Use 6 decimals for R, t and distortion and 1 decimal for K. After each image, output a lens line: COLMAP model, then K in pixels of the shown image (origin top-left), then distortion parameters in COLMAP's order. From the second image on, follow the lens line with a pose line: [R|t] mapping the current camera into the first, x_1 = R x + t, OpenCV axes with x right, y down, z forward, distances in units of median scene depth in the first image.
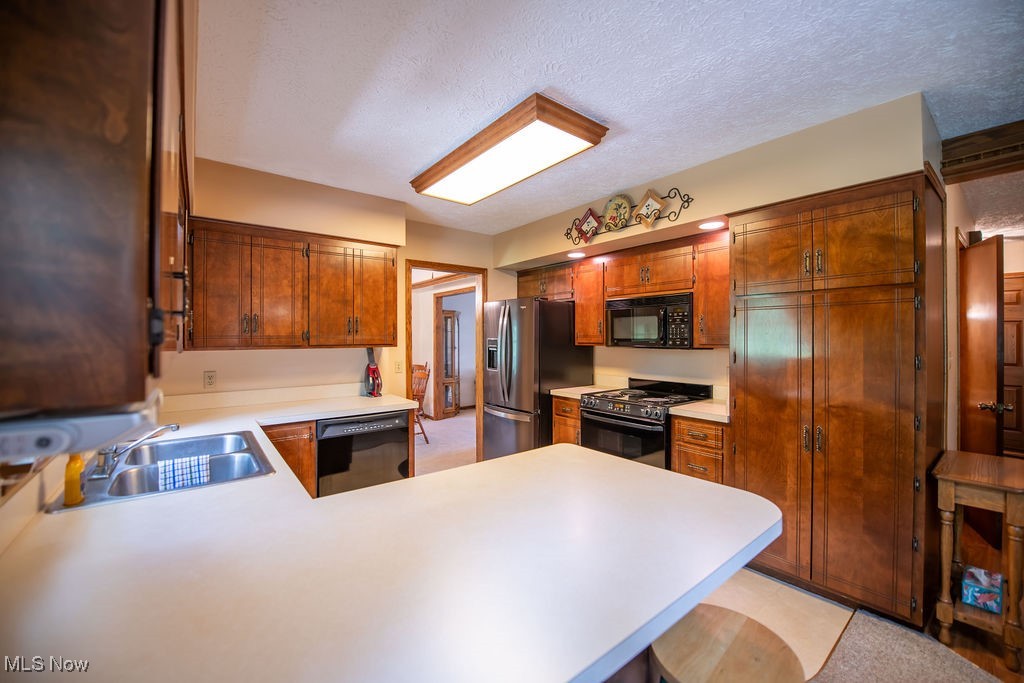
lens RADIAL K [[406.4, 0, 513.5], [0, 406.4, 337.2], [0, 0, 1]] dist [-0.015148, -0.000046]
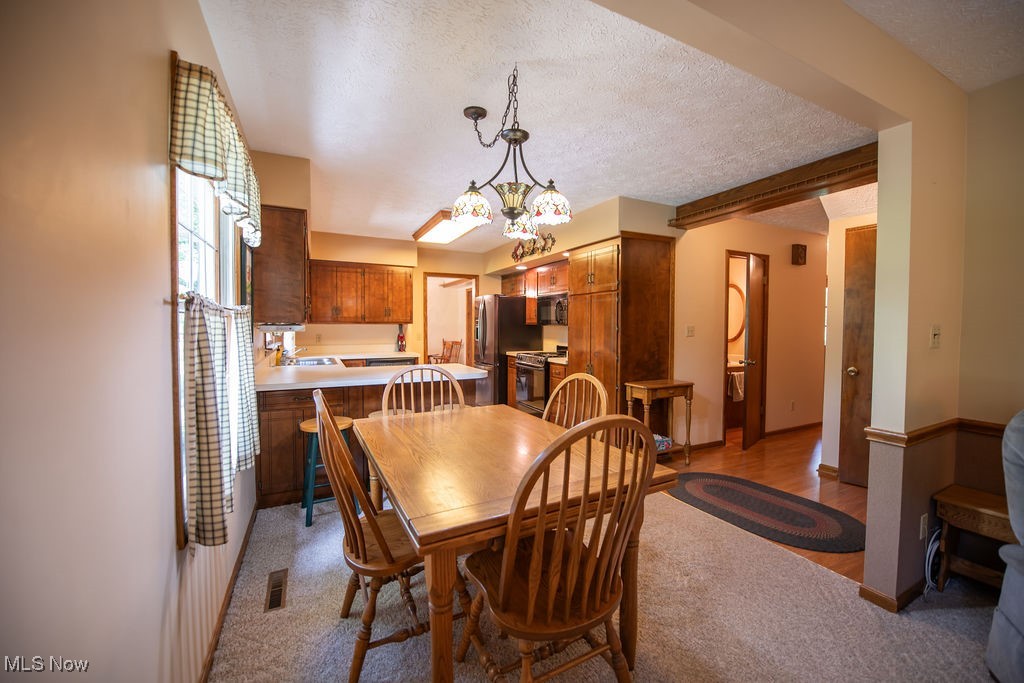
lens RADIAL K [[406.4, 0, 515.2], [0, 406.4, 341.2], [0, 0, 1]] dist [-0.015148, -0.000046]
pose [[0.978641, 0.014416, -0.205071, 0.587175], [-0.006147, 0.999144, 0.040903, 0.027422], [0.205486, -0.038769, 0.977892, -0.735441]]
